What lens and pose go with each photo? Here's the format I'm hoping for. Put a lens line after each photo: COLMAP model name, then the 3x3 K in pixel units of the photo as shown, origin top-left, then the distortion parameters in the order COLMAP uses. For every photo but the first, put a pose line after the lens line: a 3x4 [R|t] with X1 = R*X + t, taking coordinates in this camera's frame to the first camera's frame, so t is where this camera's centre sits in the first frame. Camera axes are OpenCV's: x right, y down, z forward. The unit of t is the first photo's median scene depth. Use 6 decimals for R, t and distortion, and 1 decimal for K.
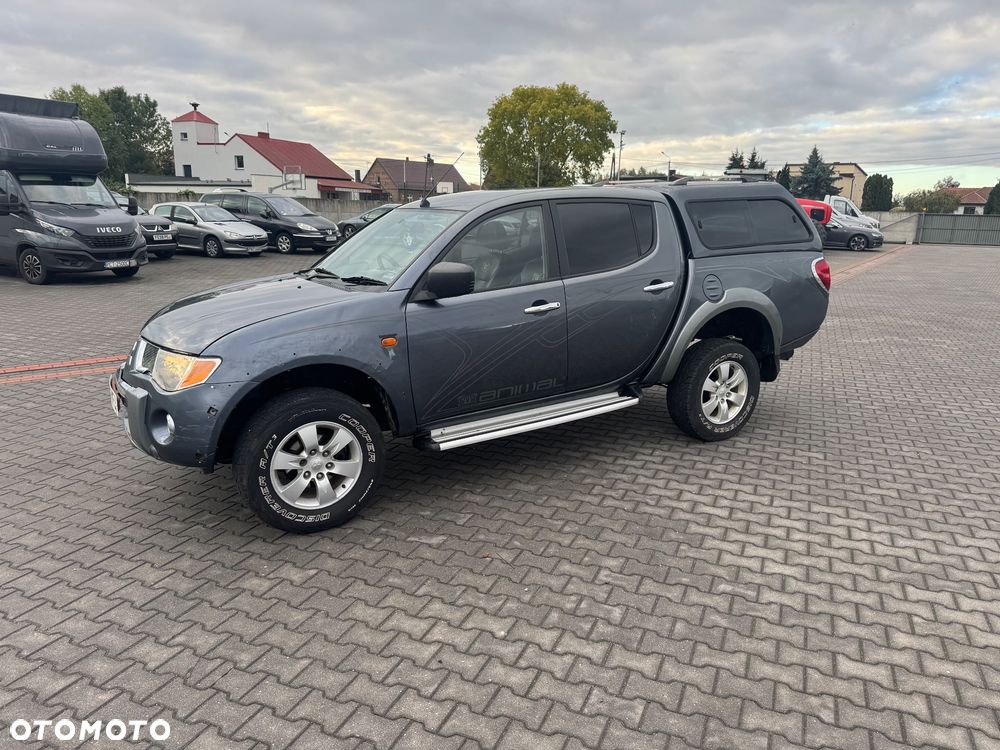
lens RADIAL K [[702.4, 0, 500.0], [0, 702.4, 375.0], [0, 0, 1]] dist [0.050317, -0.070630]
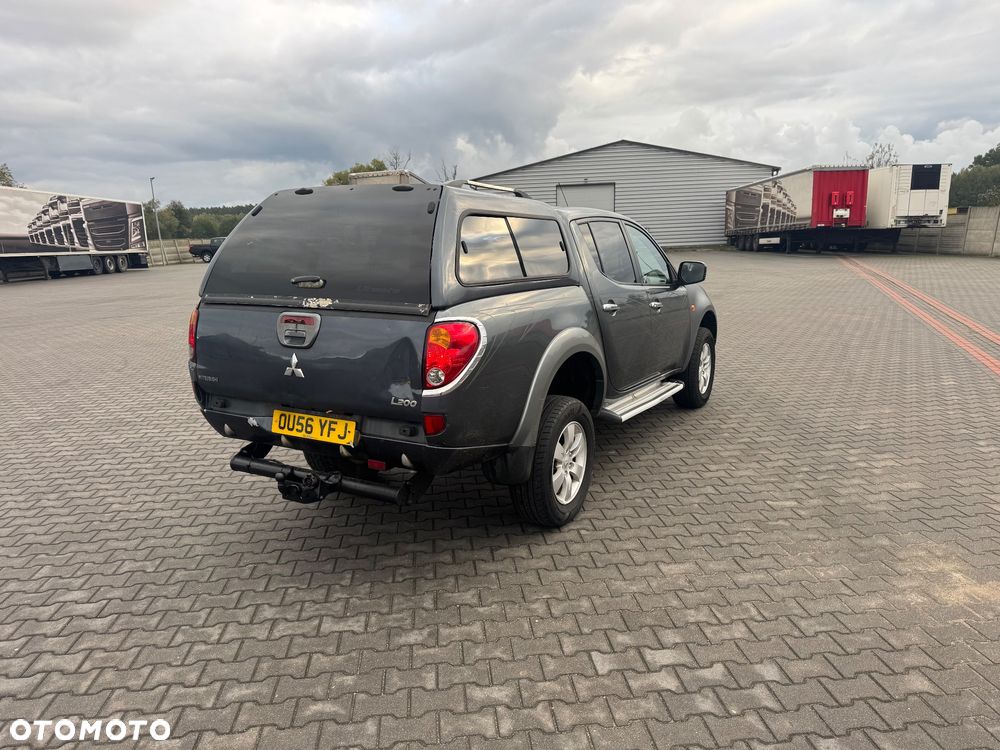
lens RADIAL K [[706.6, 0, 498.7], [0, 706.6, 372.5], [0, 0, 1]] dist [0.035630, -0.051054]
pose [[-0.871447, 0.104905, -0.479140, 0.710554], [-0.102441, 0.916390, 0.386955, -0.521433], [0.479673, 0.386294, -0.787839, 2.228370]]
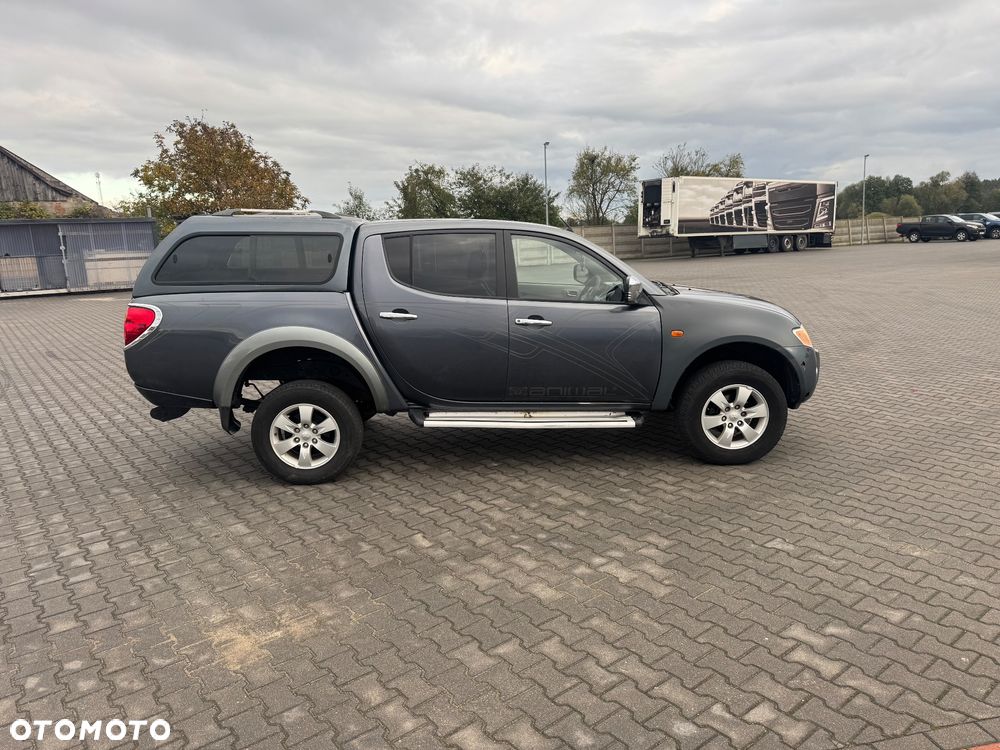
lens RADIAL K [[701.8, 0, 497.4], [0, 701.8, 372.9], [0, 0, 1]] dist [0.074699, -0.105182]
pose [[-0.879250, -0.075826, 0.470287, -0.638924], [0.135979, 0.906221, 0.400342, -0.570251], [-0.456540, 0.415950, -0.786484, 2.300352]]
